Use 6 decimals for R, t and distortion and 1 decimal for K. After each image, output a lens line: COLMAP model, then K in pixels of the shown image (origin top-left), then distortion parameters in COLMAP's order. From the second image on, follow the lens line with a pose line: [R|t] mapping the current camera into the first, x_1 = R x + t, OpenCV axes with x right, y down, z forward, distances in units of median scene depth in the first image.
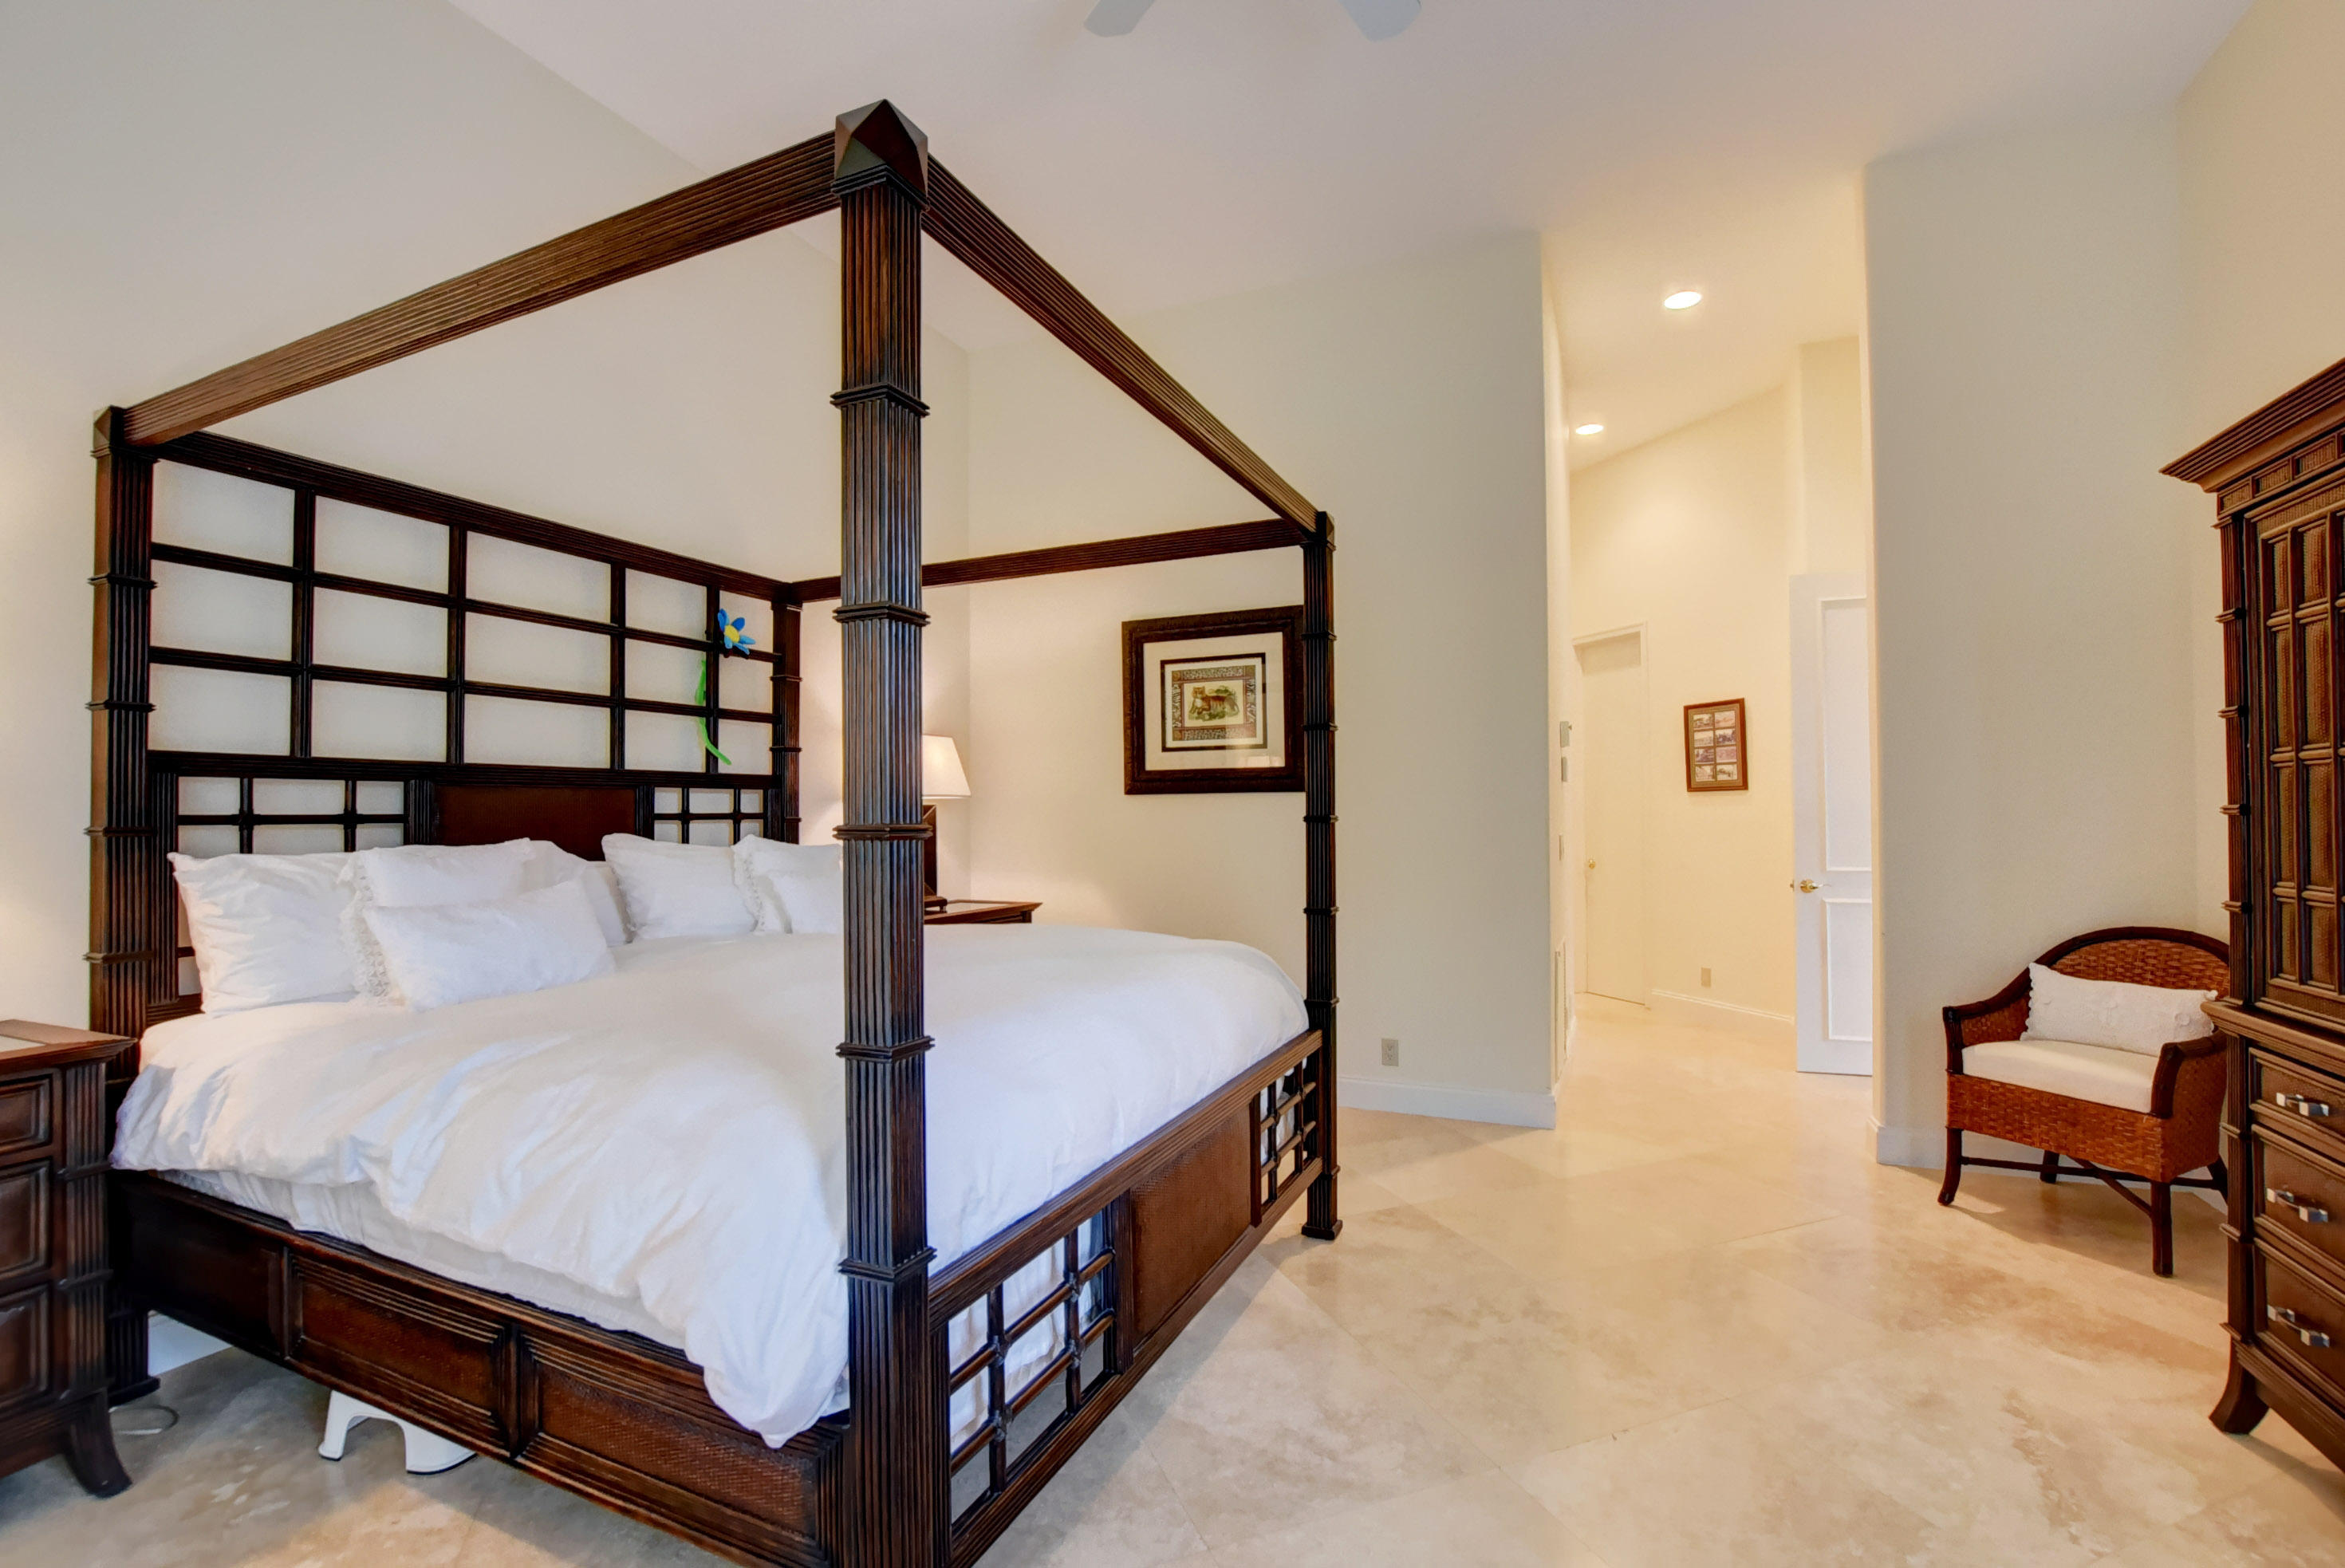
lens RADIAL K [[1023.4, 0, 1172.5], [0, 1023.4, 784.0], [0, 0, 1]] dist [-0.045681, -0.000183]
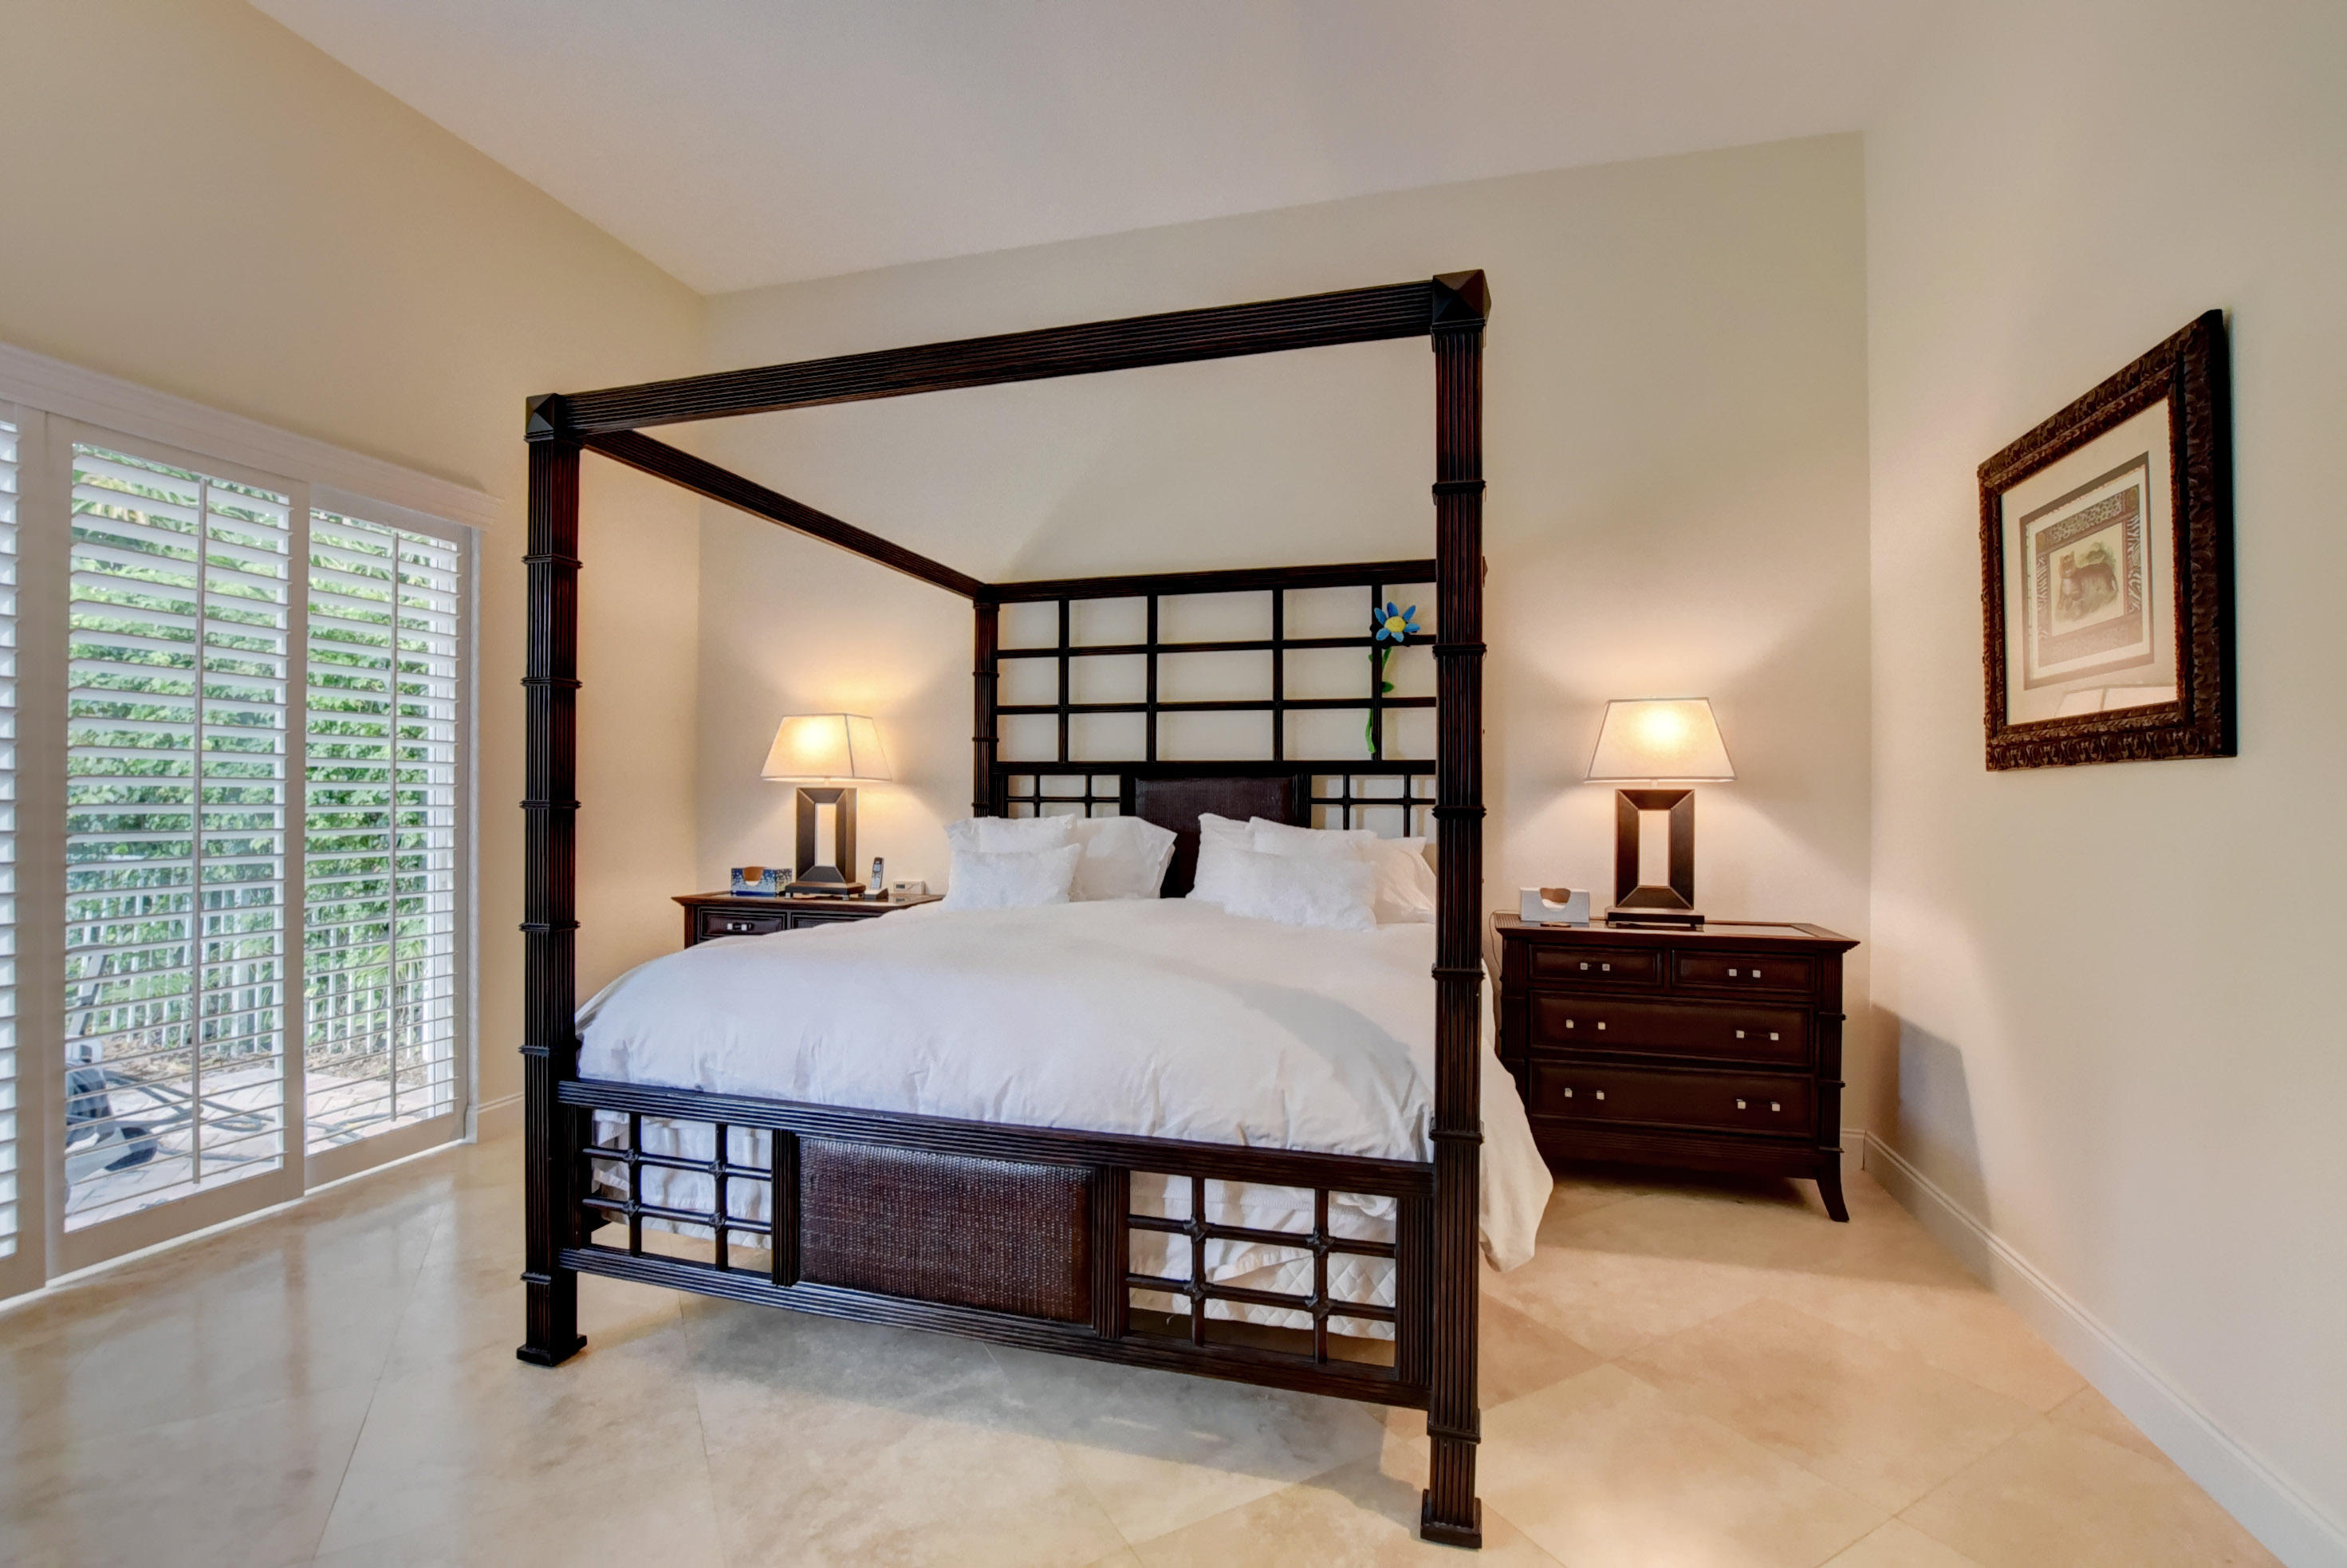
lens RADIAL K [[1024.4, 0, 1173.5], [0, 1024.4, 784.0], [0, 0, 1]] dist [-0.045681, -0.000183]
pose [[0.138235, -0.007955, -0.990368, 0.731274], [0.018951, 0.999806, -0.005385, 0.019912], [0.990218, -0.018024, 0.138359, 0.824698]]
